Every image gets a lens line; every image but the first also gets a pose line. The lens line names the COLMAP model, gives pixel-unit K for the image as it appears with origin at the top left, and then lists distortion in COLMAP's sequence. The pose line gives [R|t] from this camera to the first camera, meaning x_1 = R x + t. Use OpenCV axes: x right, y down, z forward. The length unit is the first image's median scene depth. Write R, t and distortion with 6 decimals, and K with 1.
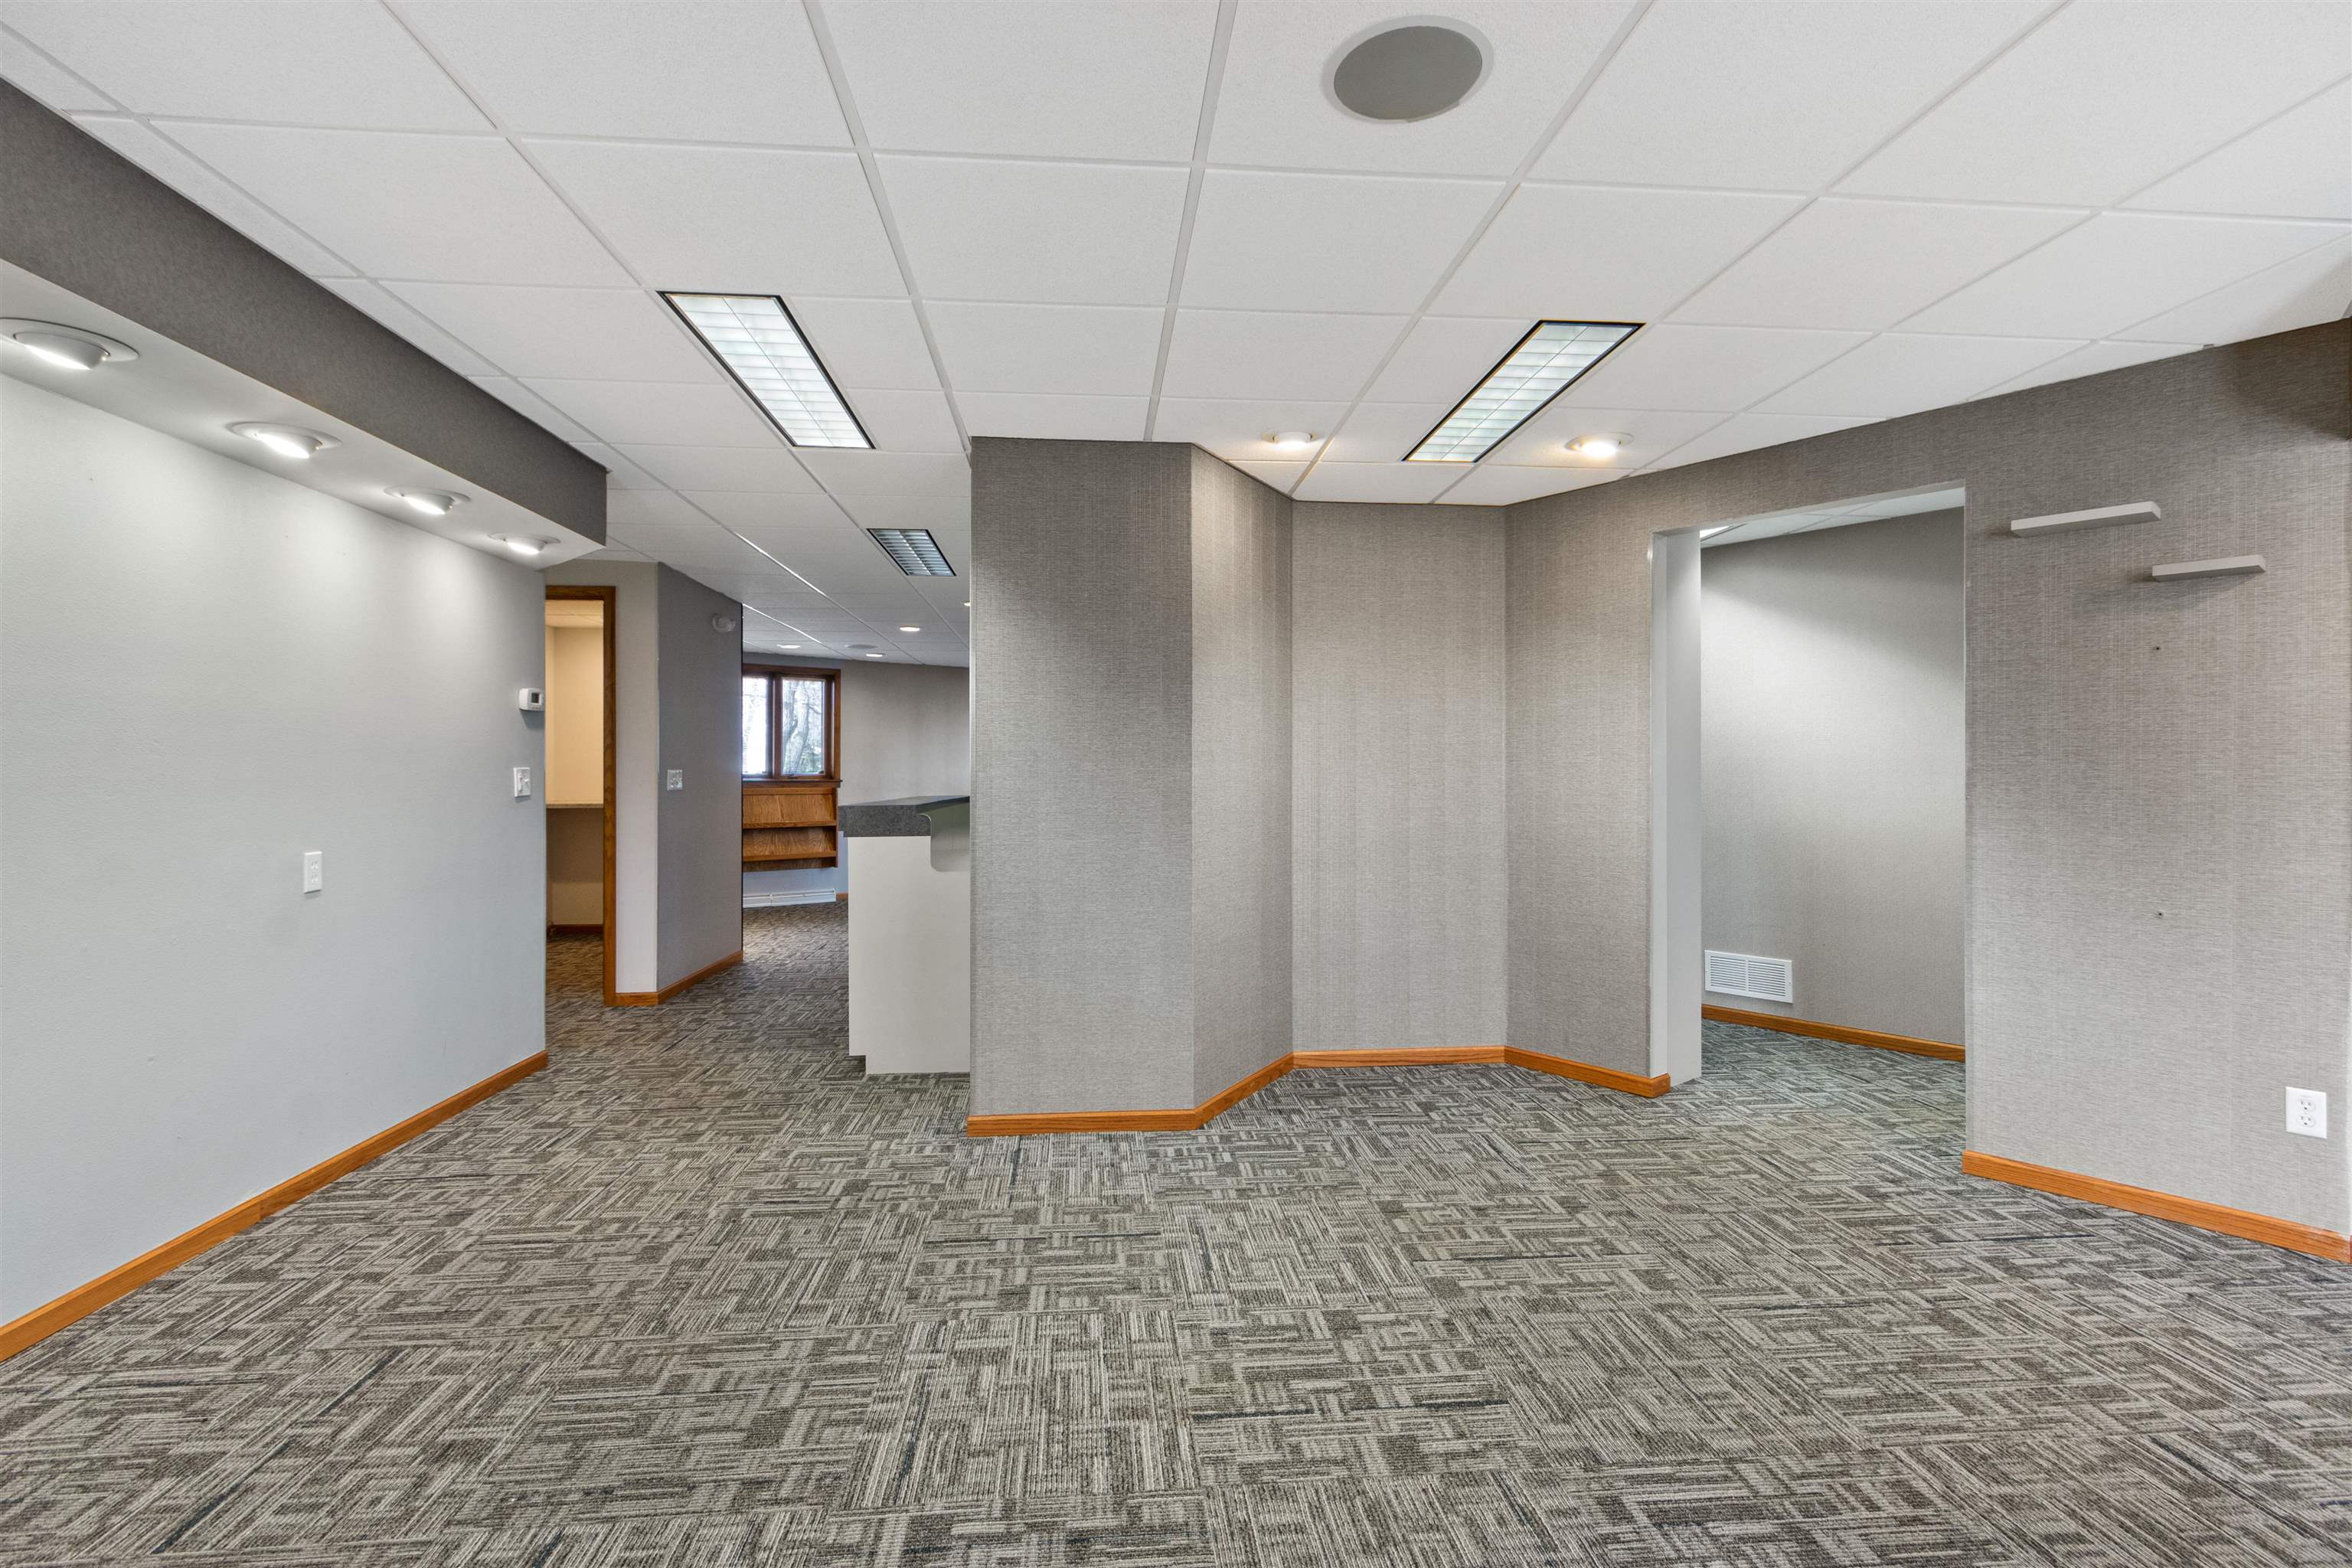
lens RADIAL K [[1082.8, 0, 1172.9], [0, 1082.8, 778.5], [0, 0, 1]] dist [0.014535, -0.002717]
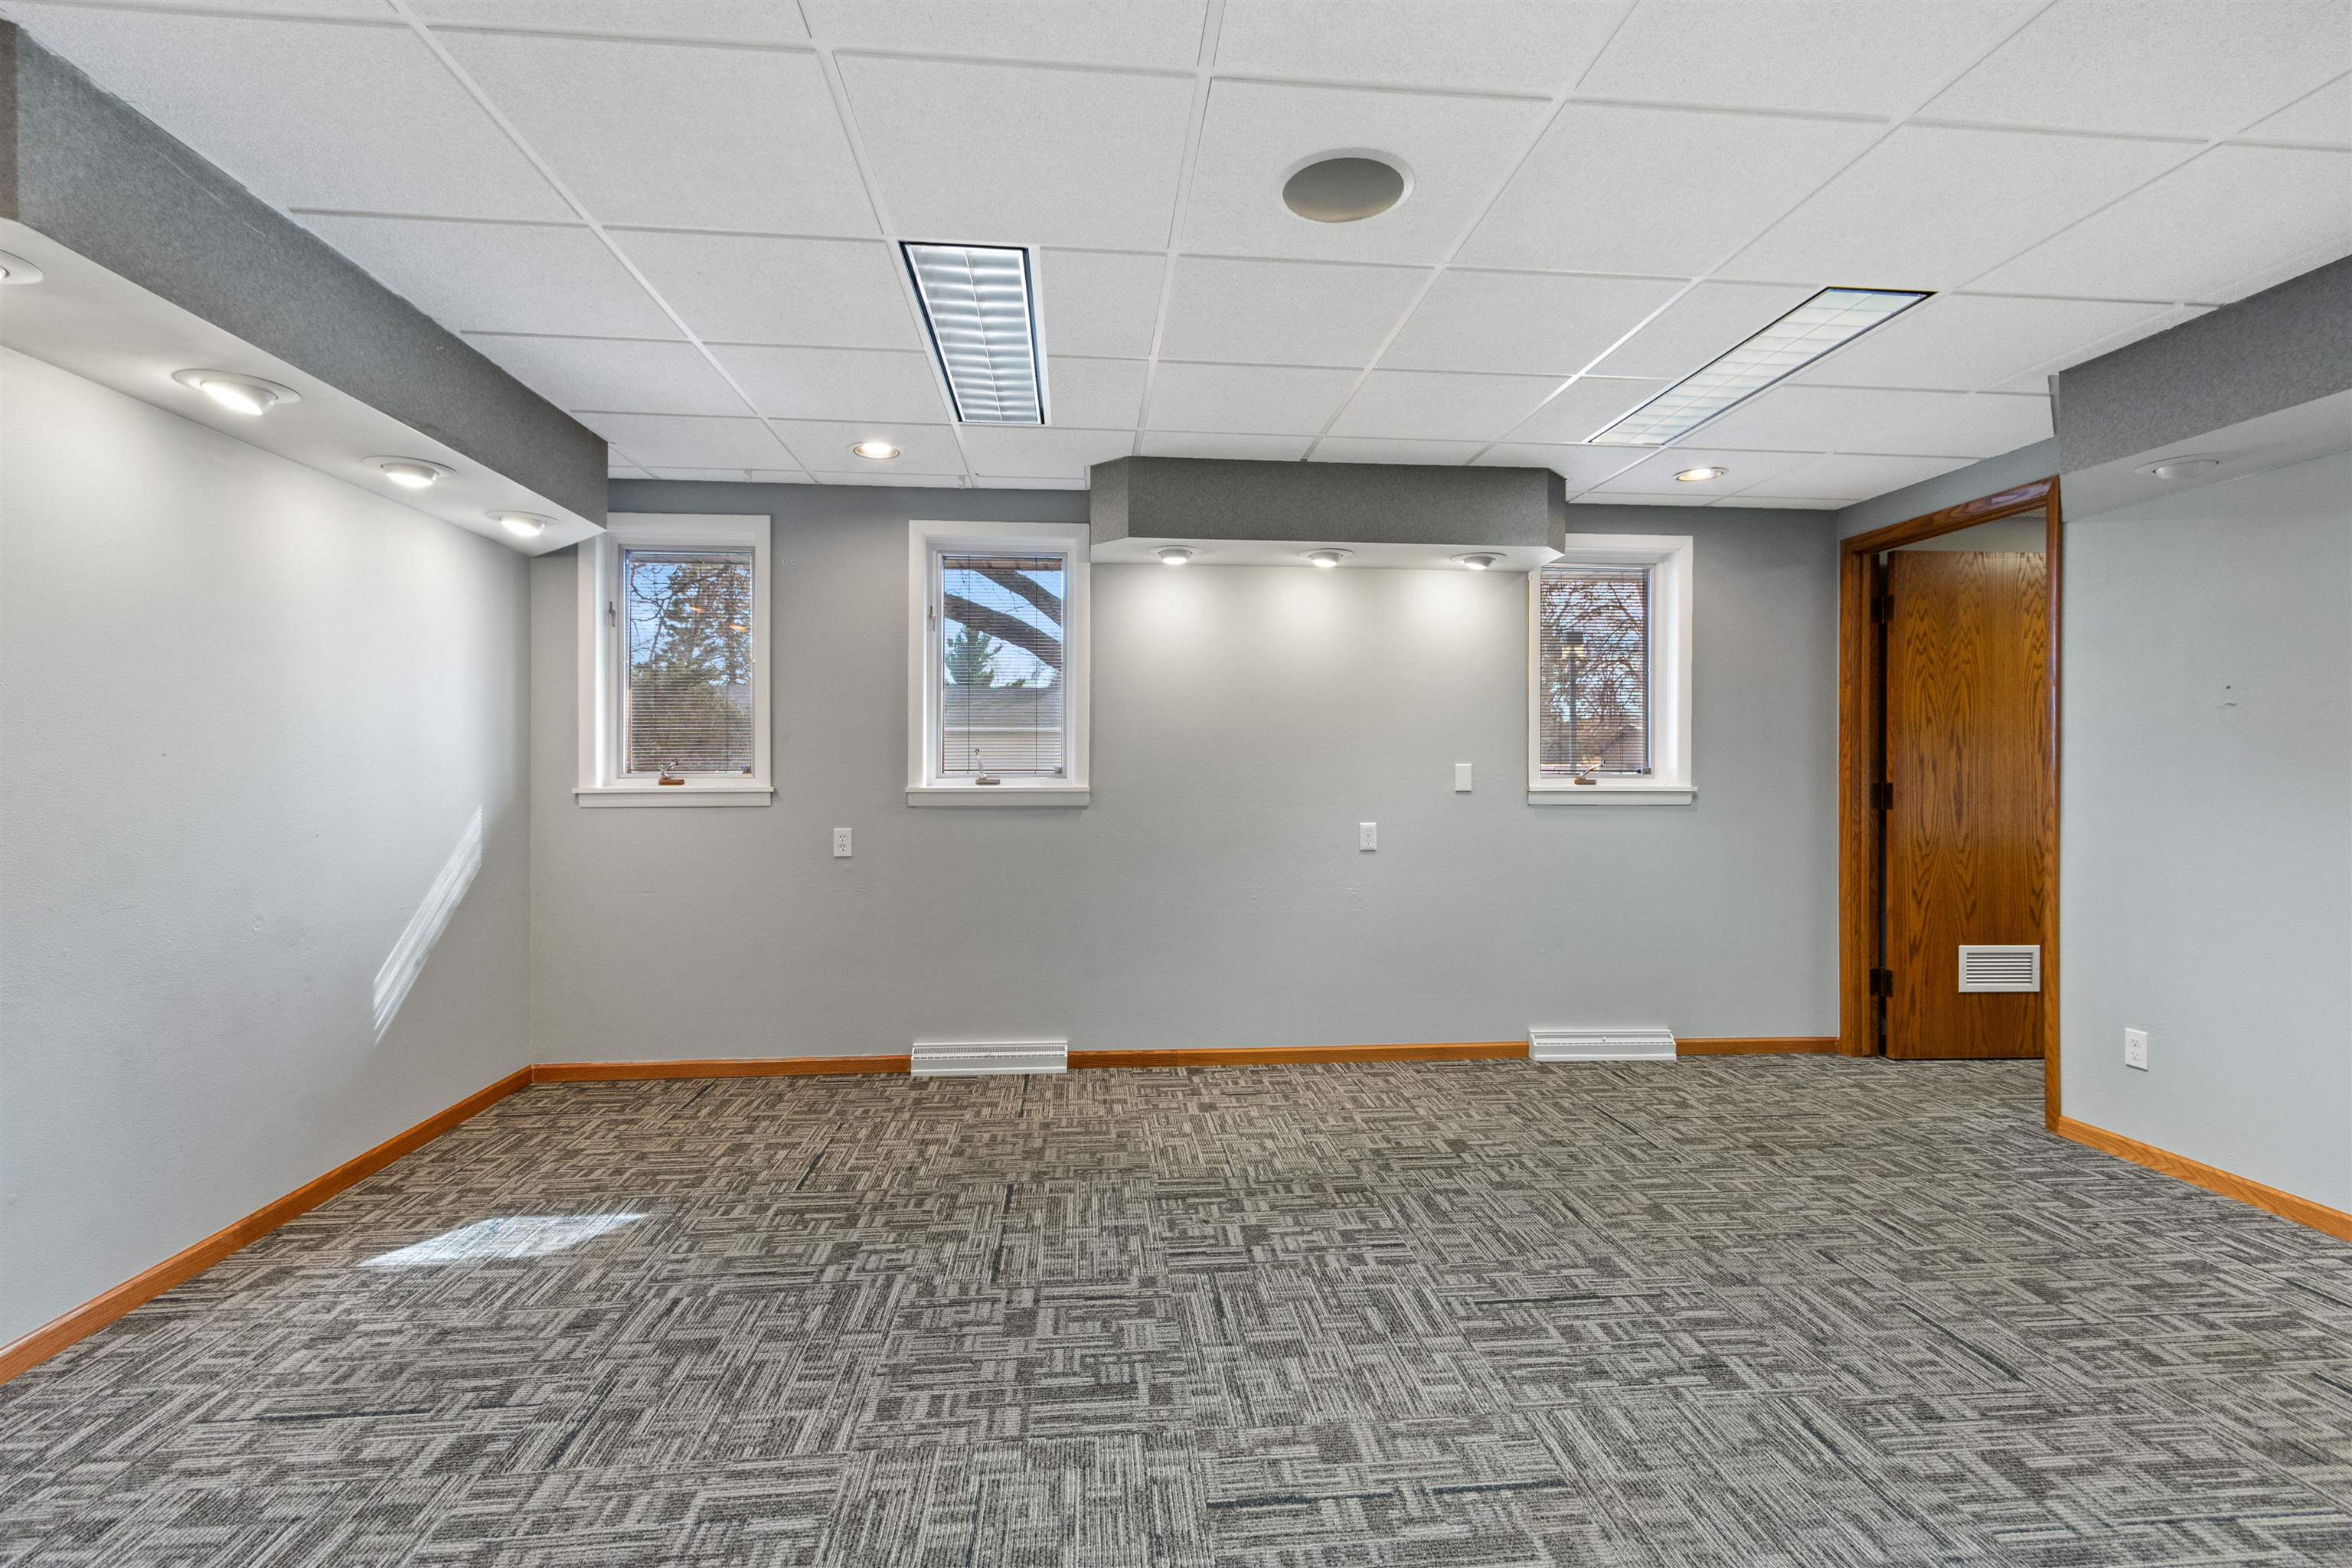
lens RADIAL K [[1082.8, 0, 1176.2], [0, 1082.8, 777.1], [0, 0, 1]] dist [0.014535, -0.002717]
pose [[-0.999977, -0.001318, -0.006648, 0.359931], [-0.001369, 0.999969, 0.007722, -0.002324], [0.006638, 0.007730, -0.999948, 1.963114]]
